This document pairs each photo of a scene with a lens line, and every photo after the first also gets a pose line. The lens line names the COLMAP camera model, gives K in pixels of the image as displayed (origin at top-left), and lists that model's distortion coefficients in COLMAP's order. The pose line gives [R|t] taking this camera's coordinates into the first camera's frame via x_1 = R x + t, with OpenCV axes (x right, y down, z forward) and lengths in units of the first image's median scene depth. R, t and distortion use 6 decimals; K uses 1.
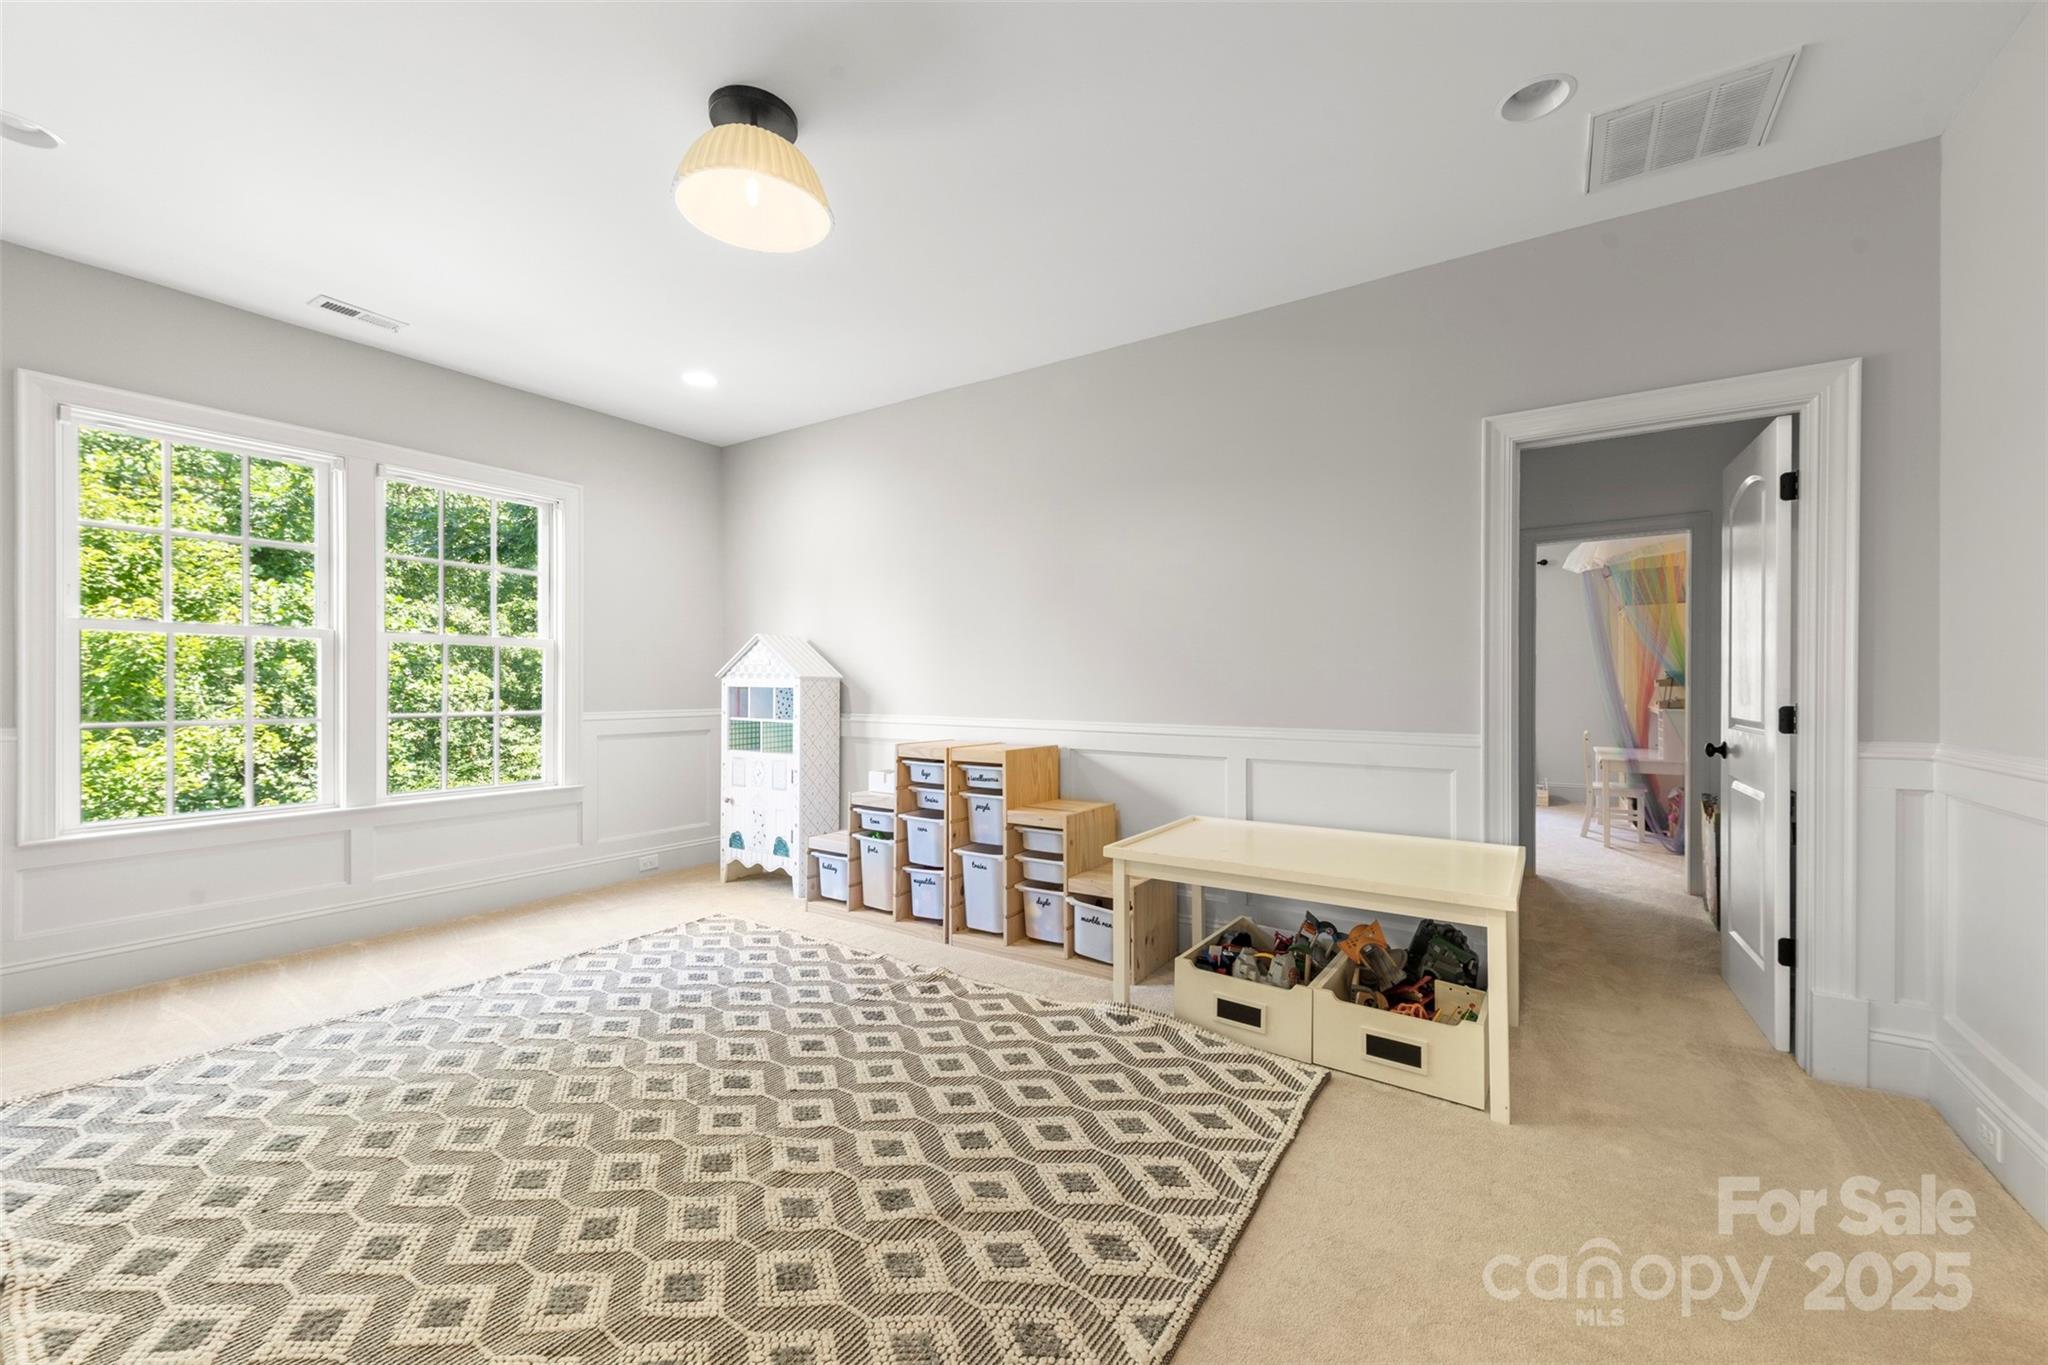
lens RADIAL K [[789.3, 0, 1024.0], [0, 789.3, 684.5], [0, 0, 1]] dist [-0.000811, -0.000272]
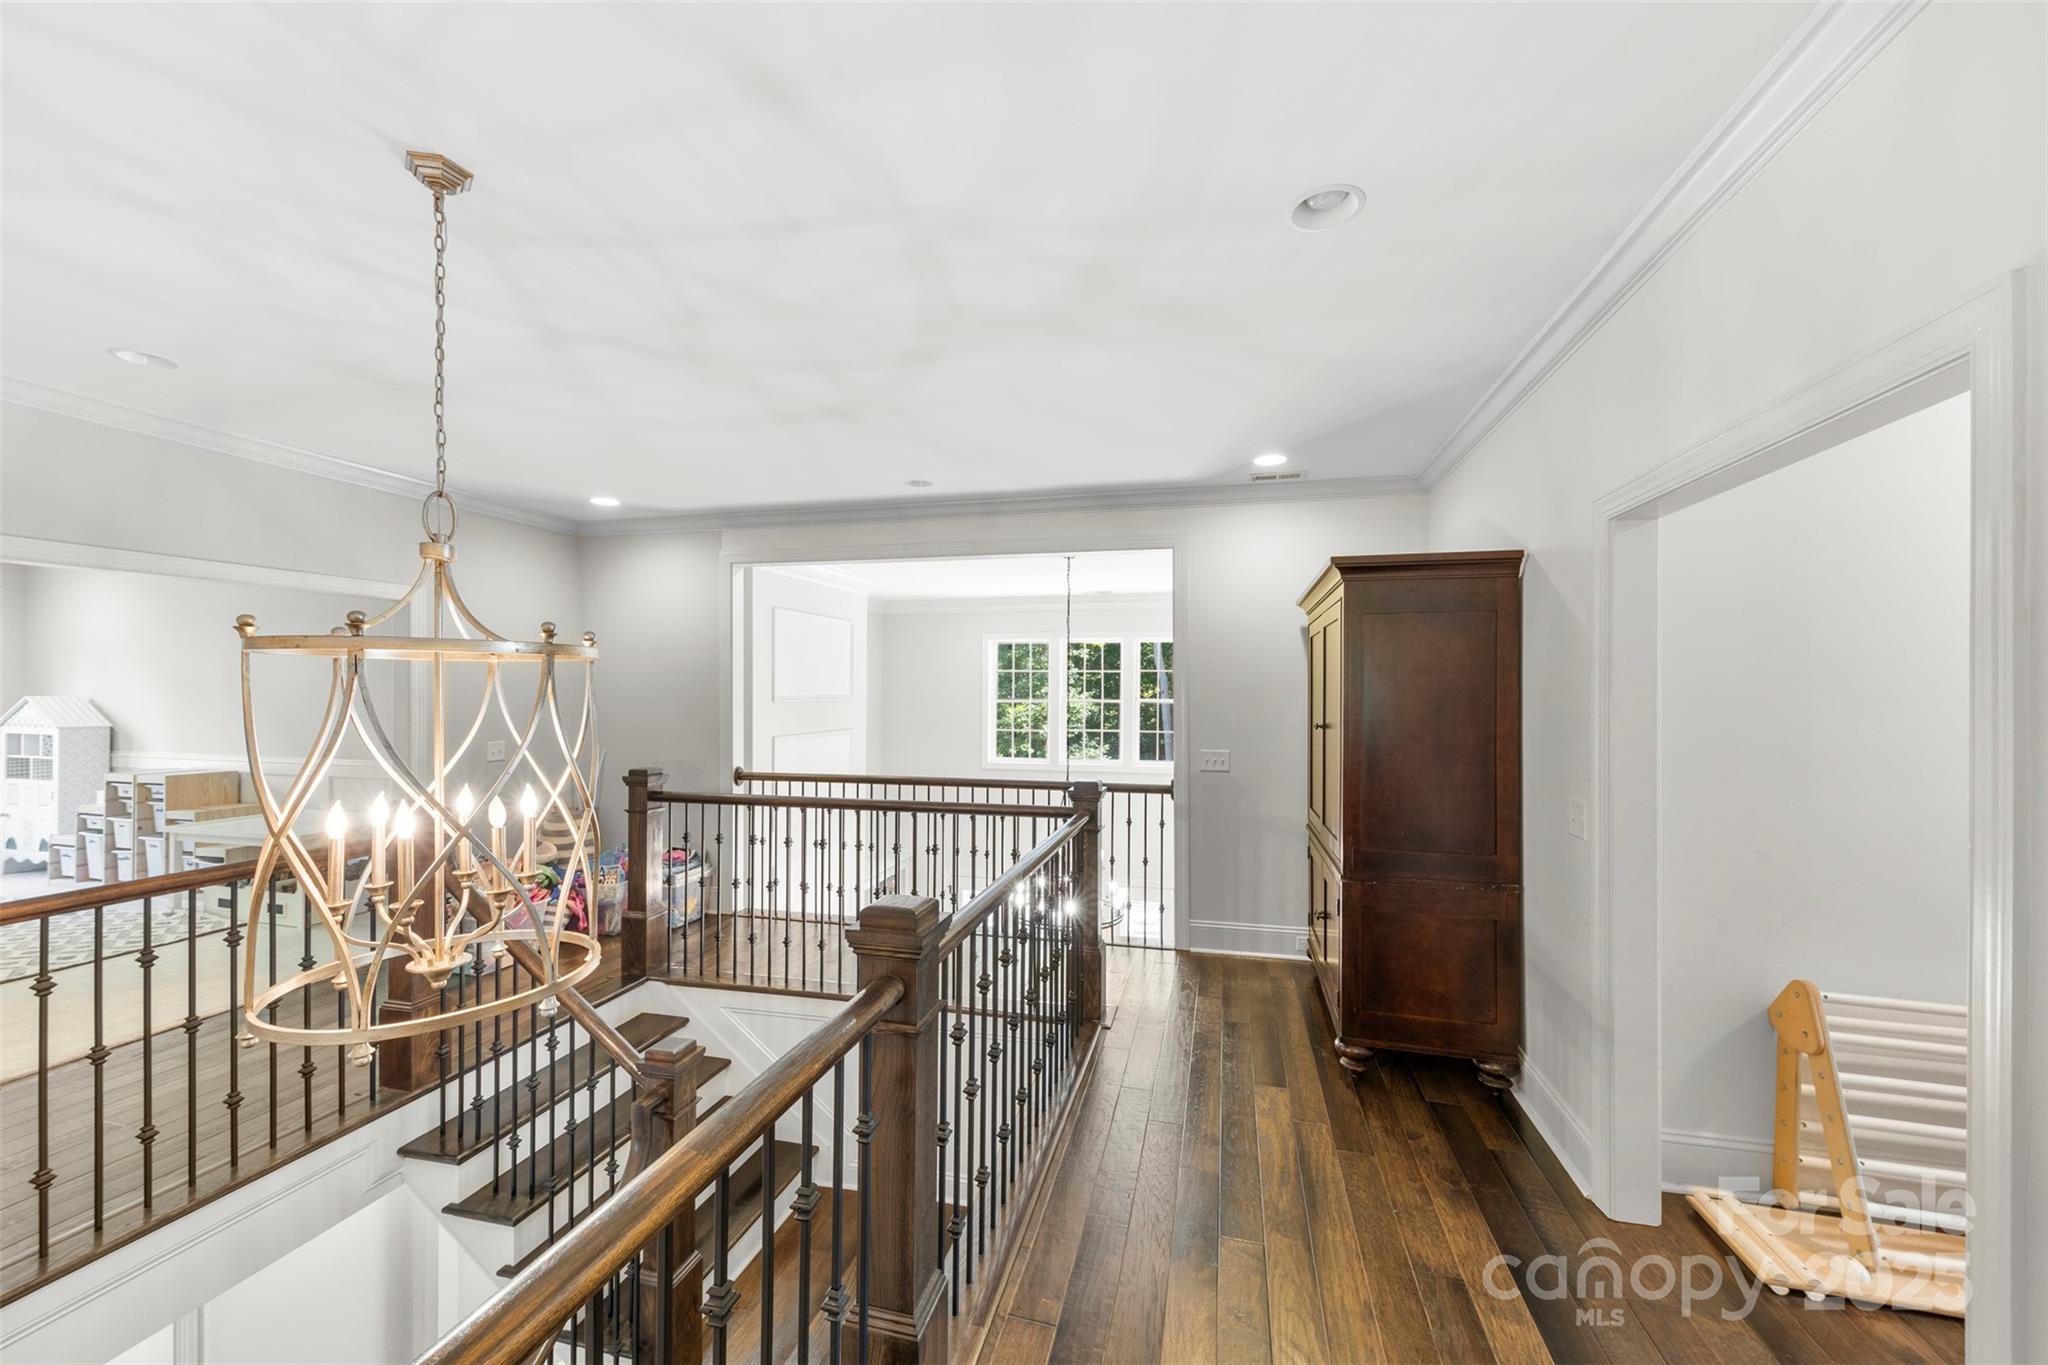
lens RADIAL K [[789.3, 0, 1022.4], [0, 789.3, 686.8], [0, 0, 1]] dist [-0.000811, -0.000272]
pose [[0.945674, 0.004731, 0.325082, 0.919362], [-0.004460, 0.999989, -0.001580, -0.089514], [-0.325086, 0.000044, 0.945685, -0.945389]]
